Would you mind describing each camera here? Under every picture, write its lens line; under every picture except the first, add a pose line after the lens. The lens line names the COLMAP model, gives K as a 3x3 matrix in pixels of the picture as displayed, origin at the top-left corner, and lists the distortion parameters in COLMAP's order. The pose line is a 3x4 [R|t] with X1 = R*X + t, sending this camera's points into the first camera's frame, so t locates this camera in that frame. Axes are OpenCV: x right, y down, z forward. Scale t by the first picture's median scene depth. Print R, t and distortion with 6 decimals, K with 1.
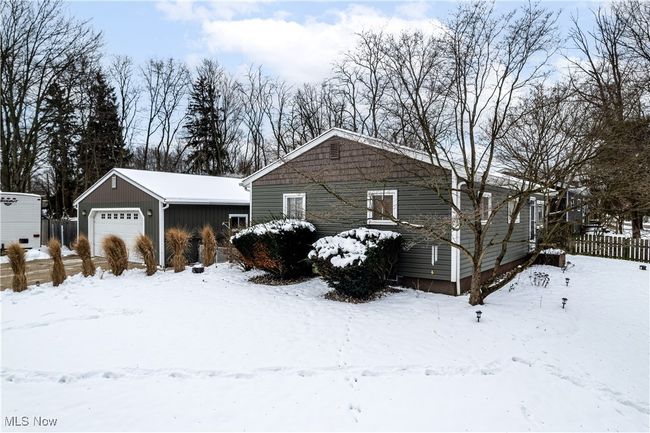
lens RADIAL K [[425.9, 0, 325.0], [0, 425.9, 216.5], [0, 0, 1]] dist [-0.003489, -0.000823]
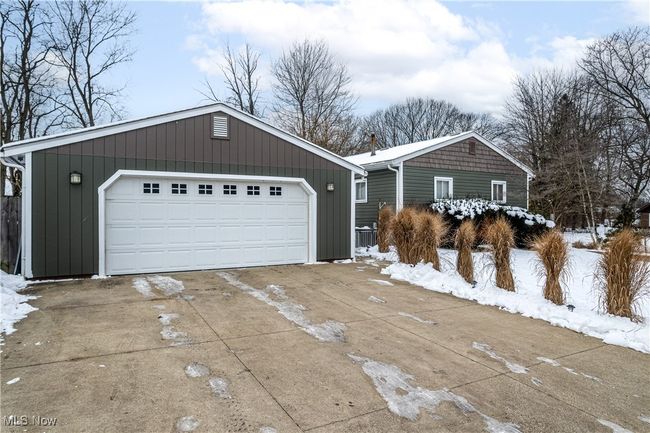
lens RADIAL K [[425.9, 0, 325.0], [0, 425.9, 216.5], [0, 0, 1]] dist [-0.003489, -0.000823]
pose [[0.346039, -0.017465, 0.938058, -1.212627], [-0.004224, 0.999788, 0.020172, 0.029112], [-0.938211, -0.010942, 0.345891, 0.857625]]
